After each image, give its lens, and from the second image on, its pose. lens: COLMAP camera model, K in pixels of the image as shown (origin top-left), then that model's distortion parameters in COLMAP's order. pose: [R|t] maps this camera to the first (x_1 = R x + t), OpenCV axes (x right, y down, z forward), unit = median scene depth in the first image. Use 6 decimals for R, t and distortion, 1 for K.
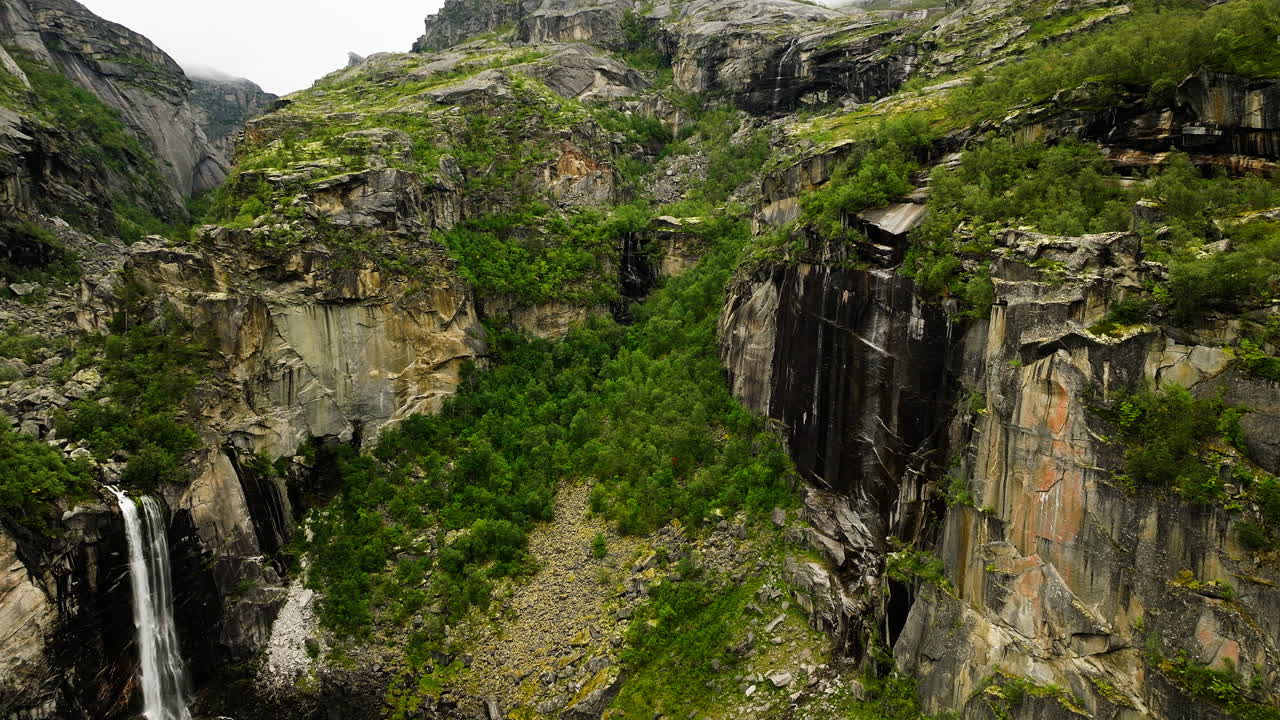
lens RADIAL K [[886.7, 0, 640.0], [0, 886.7, 360.0], [0, 0, 1]] dist [0.006135, 0.009346]
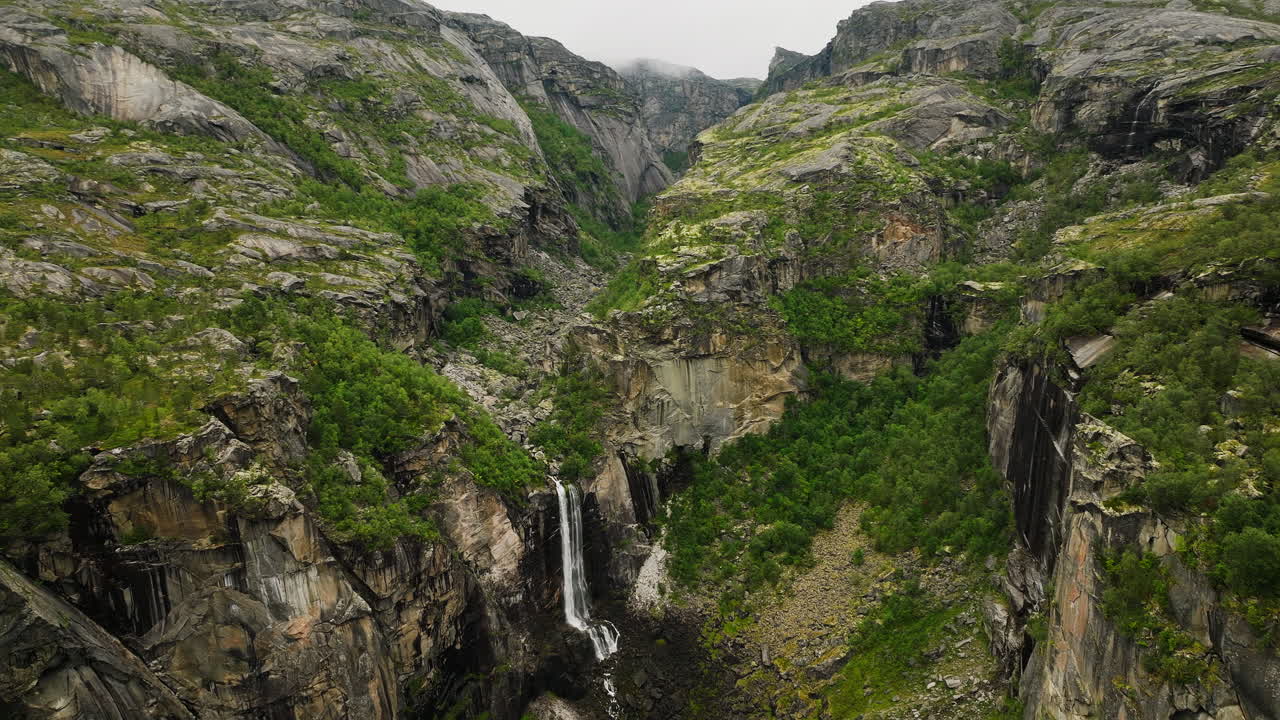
lens RADIAL K [[886.7, 0, 640.0], [0, 886.7, 360.0], [0, 0, 1]] dist [0.006135, 0.009346]
pose [[0.886307, 0.080371, -0.456071, 0.242640], [-0.046204, 0.995258, 0.085598, -0.182703], [0.460788, -0.054794, 0.885817, -0.327703]]
